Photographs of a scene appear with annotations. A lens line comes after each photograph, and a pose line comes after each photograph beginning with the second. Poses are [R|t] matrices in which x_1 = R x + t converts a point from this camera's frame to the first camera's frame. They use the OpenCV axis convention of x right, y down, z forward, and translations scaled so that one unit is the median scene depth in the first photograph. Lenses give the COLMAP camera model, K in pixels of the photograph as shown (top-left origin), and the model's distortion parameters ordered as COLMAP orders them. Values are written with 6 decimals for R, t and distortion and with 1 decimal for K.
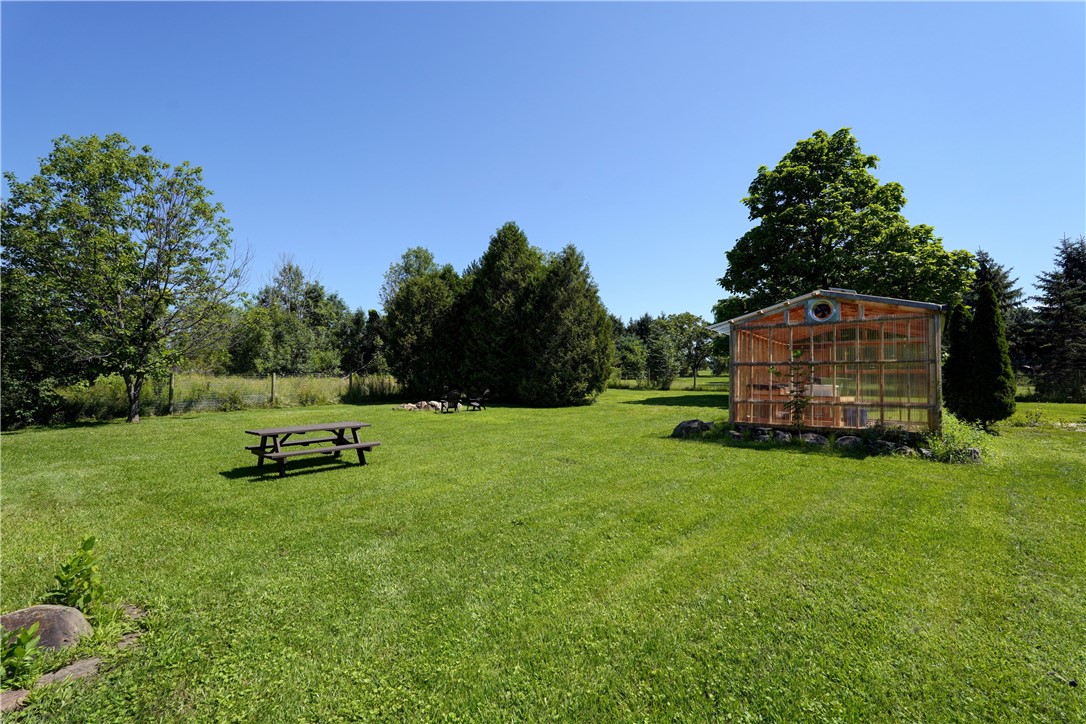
lens RADIAL K [[487.7, 0, 550.2], [0, 487.7, 364.6], [0, 0, 1]] dist [-0.009004, -0.000172]
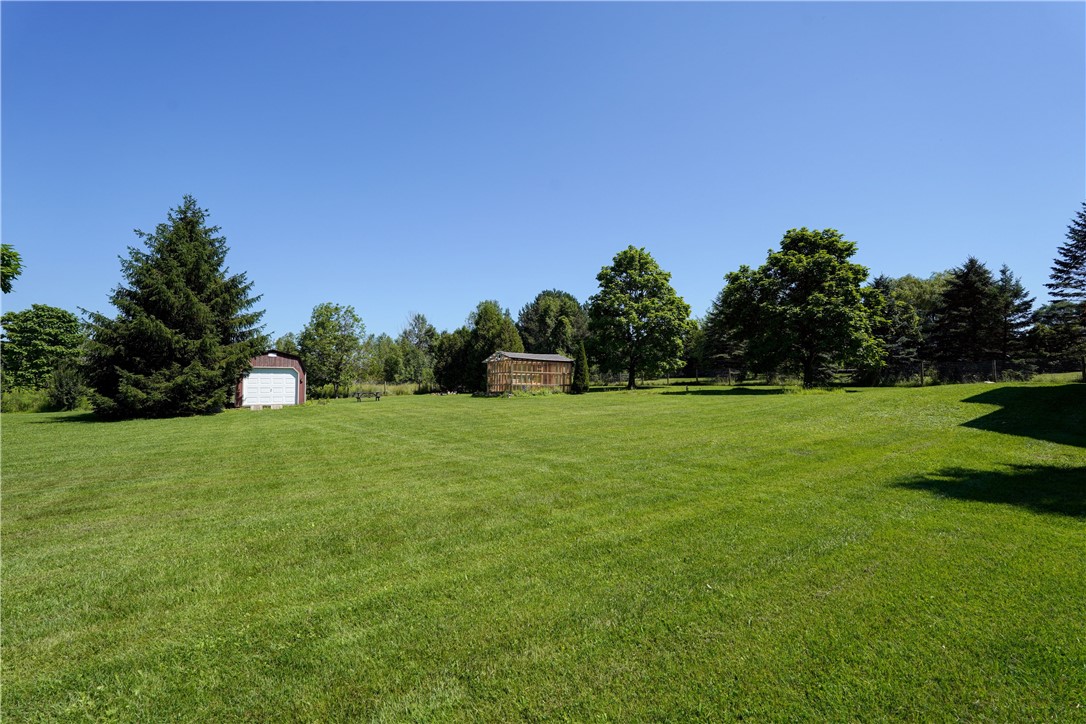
lens RADIAL K [[487.7, 0, 537.7], [0, 487.7, 360.2], [0, 0, 1]] dist [-0.009004, -0.000172]
pose [[0.944672, -0.039270, -0.325657, 0.797844], [0.032637, 0.999134, -0.025807, -0.000447], [0.326388, 0.013750, 0.945136, -0.877690]]
